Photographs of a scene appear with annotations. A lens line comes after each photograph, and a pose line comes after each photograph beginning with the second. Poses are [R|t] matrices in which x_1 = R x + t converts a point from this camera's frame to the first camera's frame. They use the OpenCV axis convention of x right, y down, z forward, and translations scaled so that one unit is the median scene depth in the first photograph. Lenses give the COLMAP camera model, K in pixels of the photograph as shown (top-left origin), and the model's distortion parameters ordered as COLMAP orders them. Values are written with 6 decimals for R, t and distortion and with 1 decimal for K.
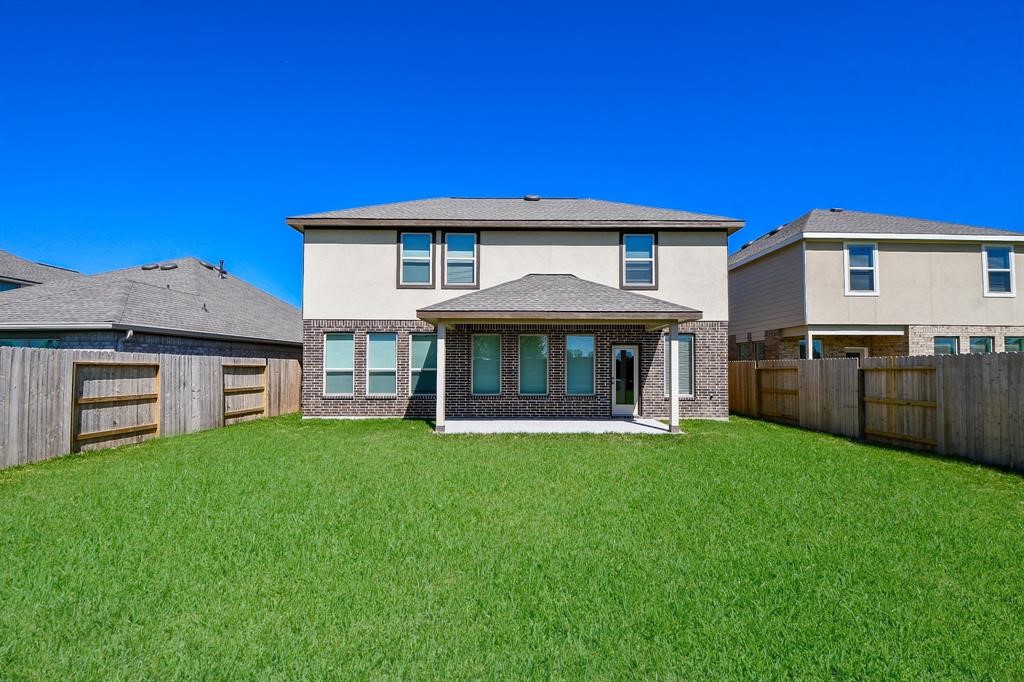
lens RADIAL K [[463.1, 0, 512.8], [0, 463.1, 343.5], [0, 0, 1]] dist [0.010801, -0.002042]
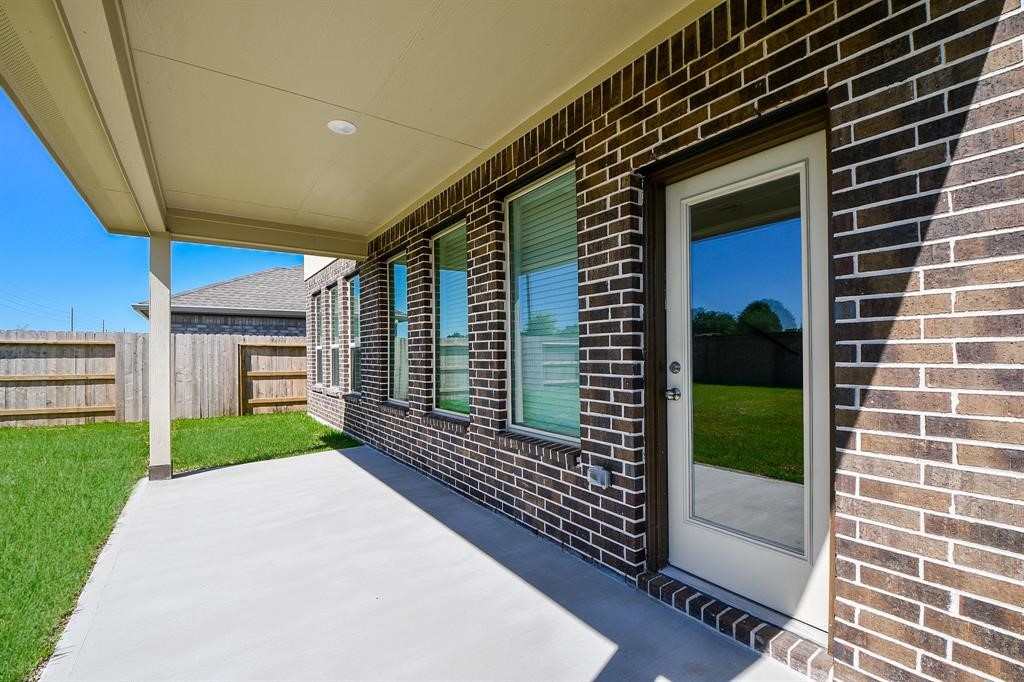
lens RADIAL K [[463.1, 0, 511.5], [0, 463.1, 346.4], [0, 0, 1]] dist [0.010801, -0.002042]
pose [[0.551642, -0.014409, -0.833957, 0.459229], [0.041430, 0.999090, 0.010143, 0.074508], [0.833051, -0.040146, 0.551737, 1.144346]]
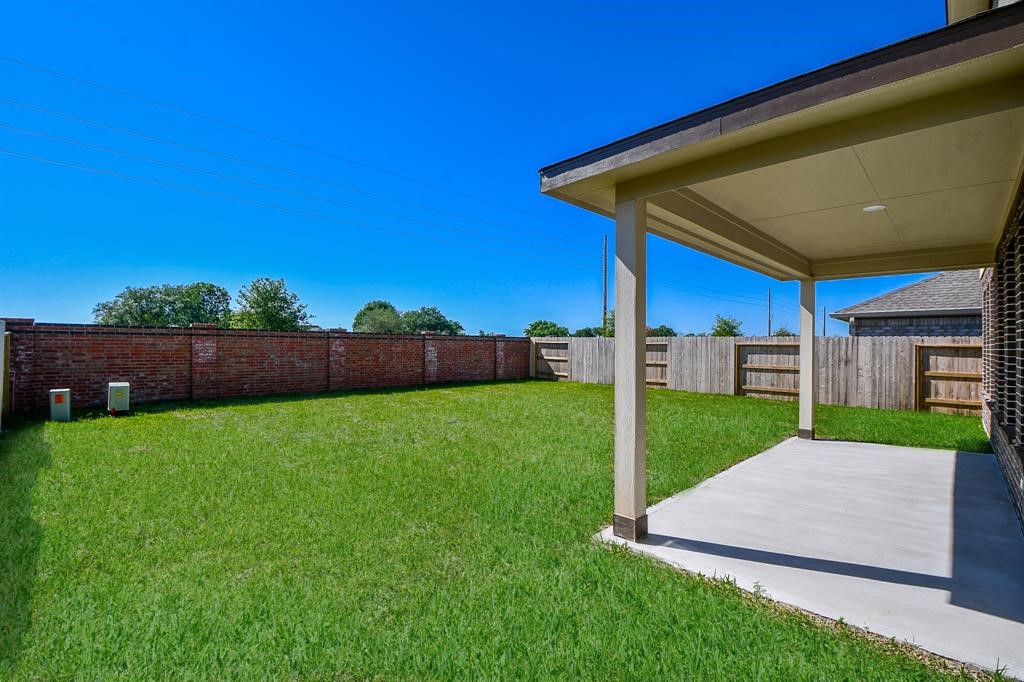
lens RADIAL K [[463.1, 0, 513.6], [0, 463.1, 346.4], [0, 0, 1]] dist [0.010801, -0.002042]
pose [[-0.700459, -0.005467, -0.713672, 0.720137], [0.026696, 0.999070, -0.033854, 0.070055], [0.713194, -0.042765, -0.699661, 1.308540]]
